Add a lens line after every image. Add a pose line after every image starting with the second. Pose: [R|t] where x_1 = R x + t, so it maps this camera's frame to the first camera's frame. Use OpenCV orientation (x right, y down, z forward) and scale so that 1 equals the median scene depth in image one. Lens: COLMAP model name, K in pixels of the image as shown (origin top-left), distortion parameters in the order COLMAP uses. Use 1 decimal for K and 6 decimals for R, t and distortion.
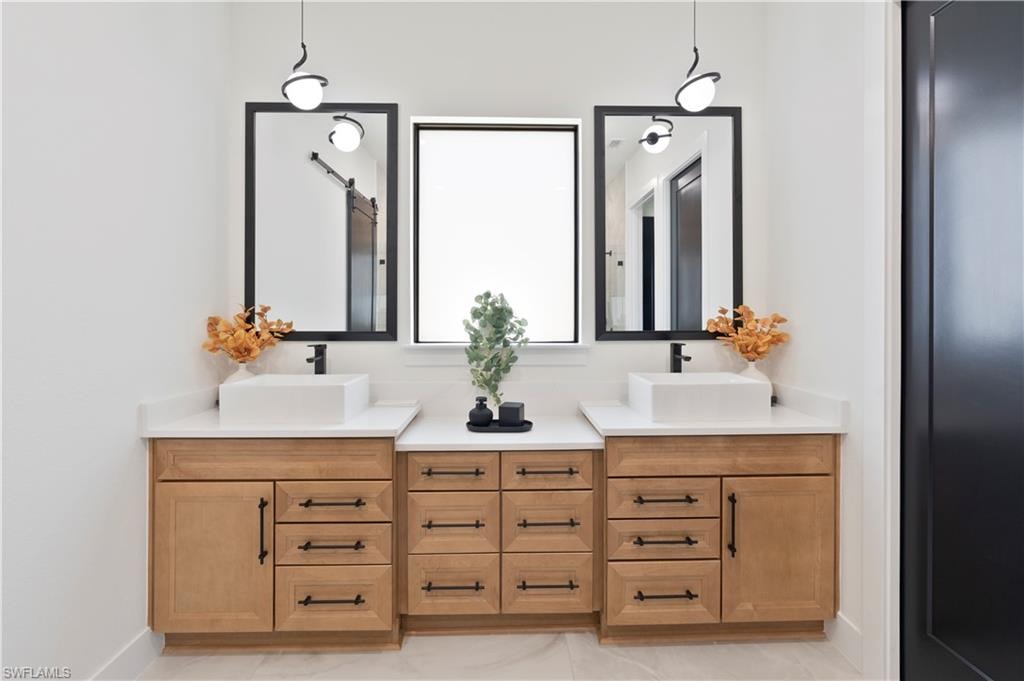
lens RADIAL K [[463.4, 0, 509.3], [0, 463.4, 319.1], [0, 0, 1]] dist [-0.010767, 0.004837]
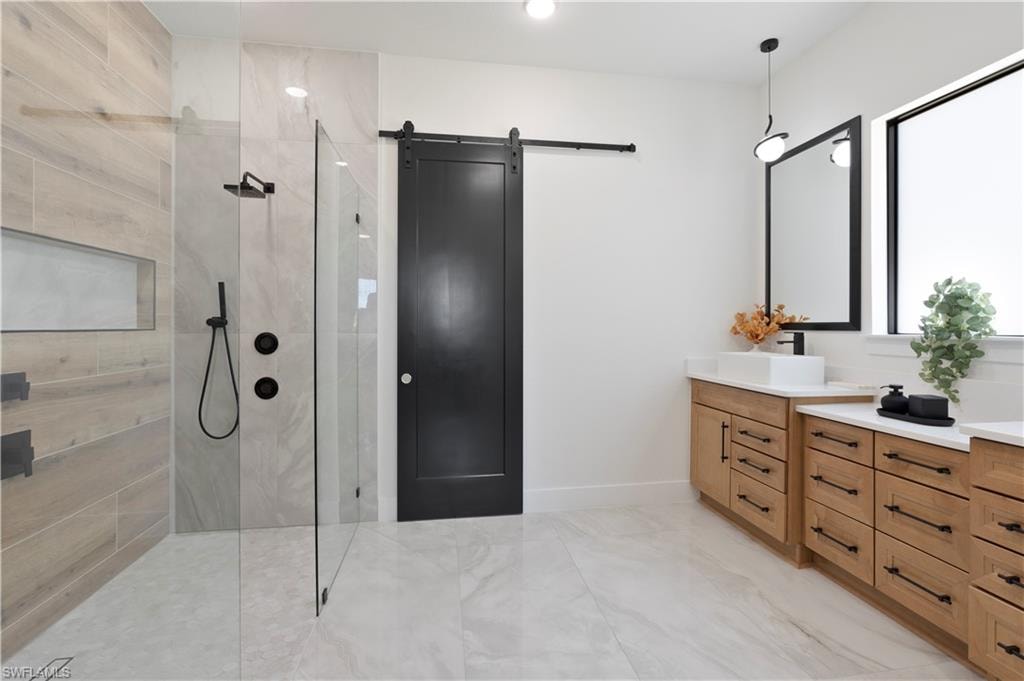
lens RADIAL K [[463.4, 0, 512.8], [0, 463.4, 334.3], [0, 0, 1]] dist [-0.010767, 0.004837]
pose [[0.134563, 0.019180, -0.990719, 0.892700], [-0.013905, 0.999751, 0.017466, 0.057796], [0.990807, 0.011426, 0.134796, 0.041371]]
